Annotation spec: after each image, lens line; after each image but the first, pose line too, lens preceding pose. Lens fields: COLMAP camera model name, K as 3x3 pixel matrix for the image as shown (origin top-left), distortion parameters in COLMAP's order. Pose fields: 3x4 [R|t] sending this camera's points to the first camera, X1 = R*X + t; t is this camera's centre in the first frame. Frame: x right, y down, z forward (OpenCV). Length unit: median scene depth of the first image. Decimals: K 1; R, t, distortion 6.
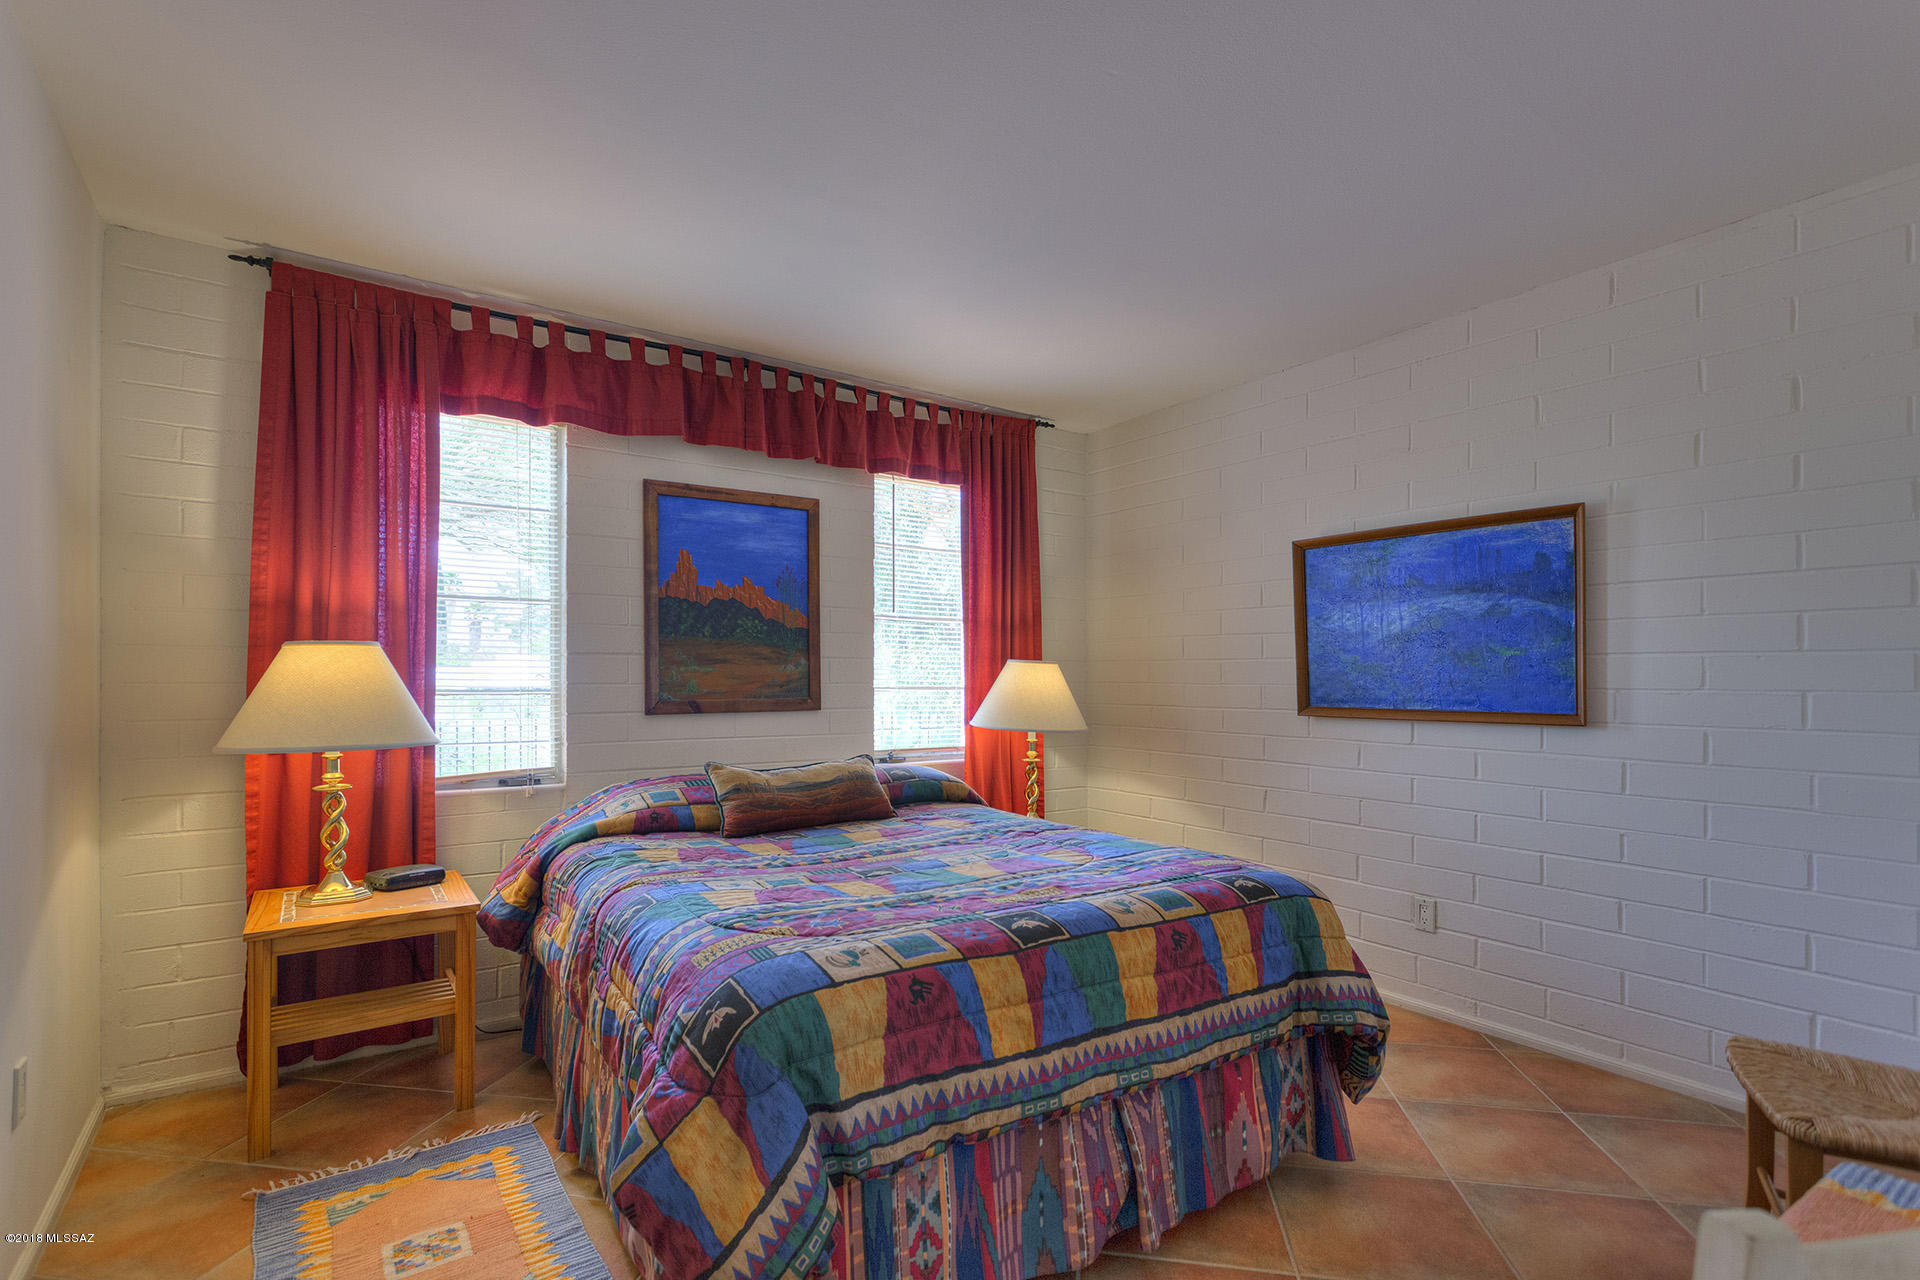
lens RADIAL K [[920.8, 0, 955.3], [0, 920.8, 652.2], [0, 0, 1]] dist [0.002637, 0.001872]
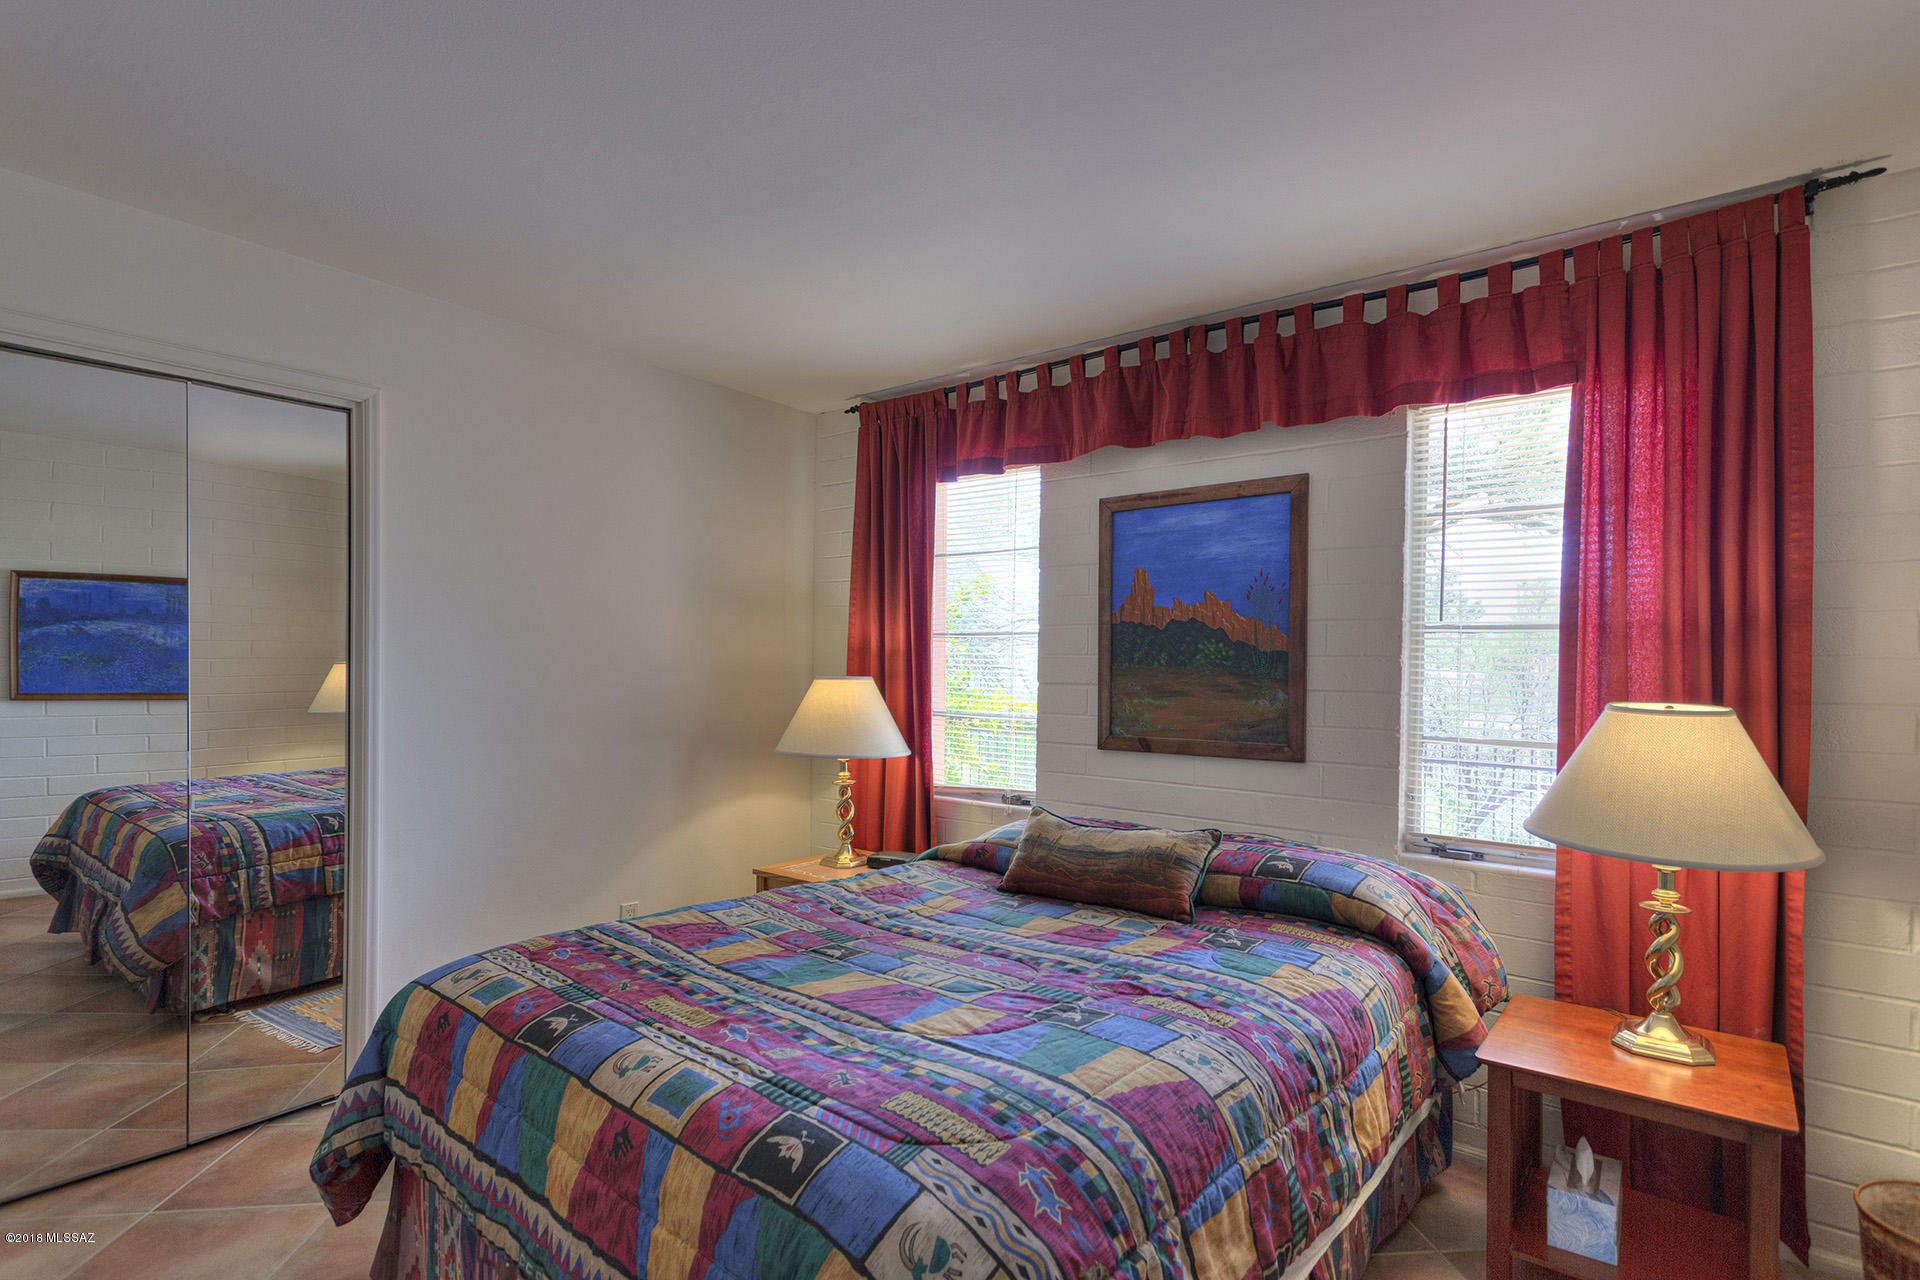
lens RADIAL K [[920.8, 0, 910.6], [0, 920.8, 665.7], [0, 0, 1]] dist [0.002637, 0.001872]
pose [[0.280138, -0.002859, -0.959955, 0.502272], [0.013390, 0.999910, 0.000930, -0.020290], [0.959866, -0.013114, 0.280152, 0.535830]]
